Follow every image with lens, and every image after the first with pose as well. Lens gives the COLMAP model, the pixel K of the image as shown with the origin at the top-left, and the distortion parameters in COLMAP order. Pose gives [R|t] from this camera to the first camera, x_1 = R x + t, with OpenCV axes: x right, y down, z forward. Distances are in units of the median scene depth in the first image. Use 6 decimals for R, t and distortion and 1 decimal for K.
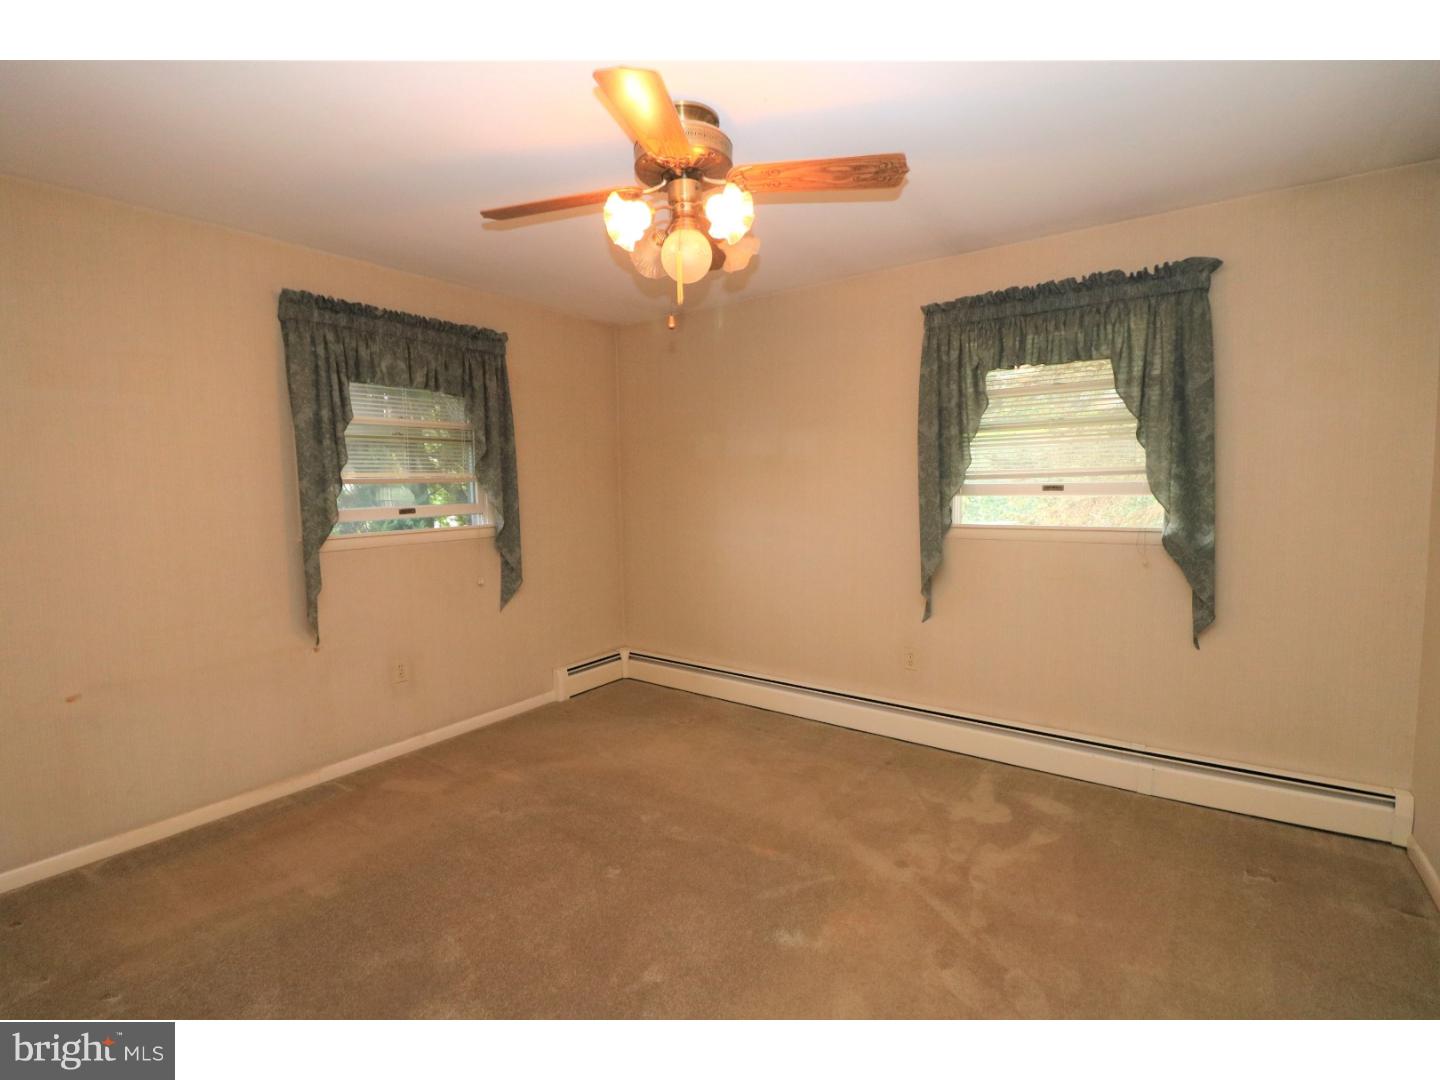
lens RADIAL K [[685.5, 0, 720.0], [0, 685.5, 540.0], [0, 0, 1]] dist [-0.001331, -0.000337]
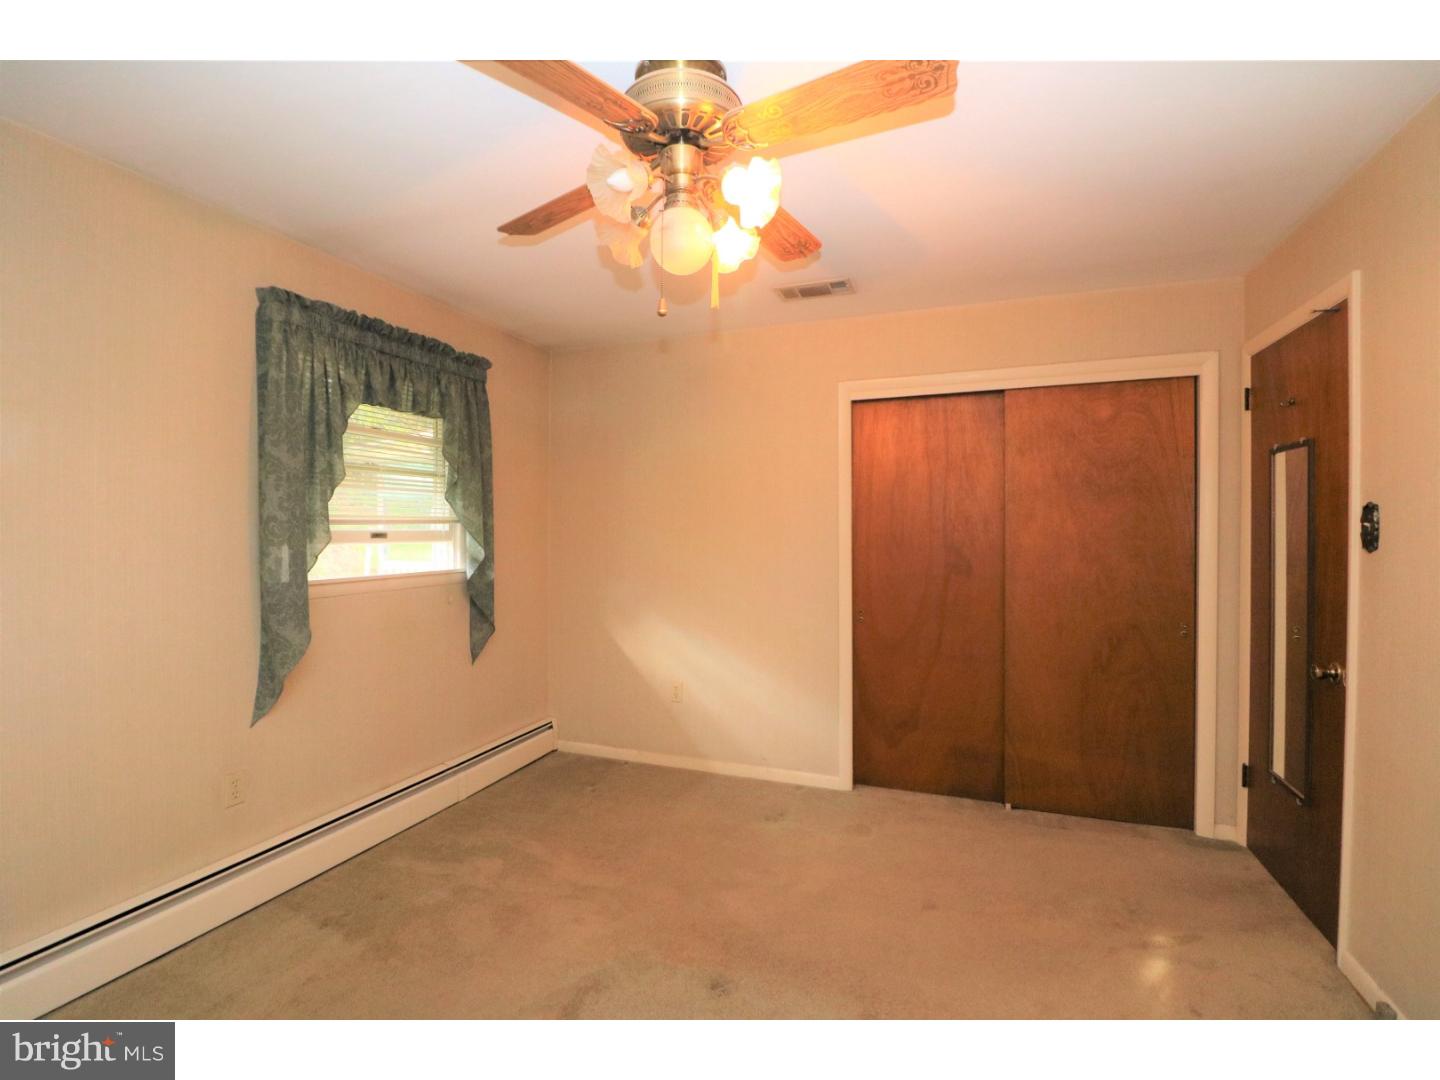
lens RADIAL K [[651.0, 0, 720.0], [0, 651.0, 540.0], [0, 0, 1]] dist [0.000189, -0.000245]
pose [[-0.228368, -0.002411, 0.973572, -0.547757], [0.082312, 0.996369, 0.021775, -0.053756], [-0.970089, 0.085110, -0.227341, 0.797788]]
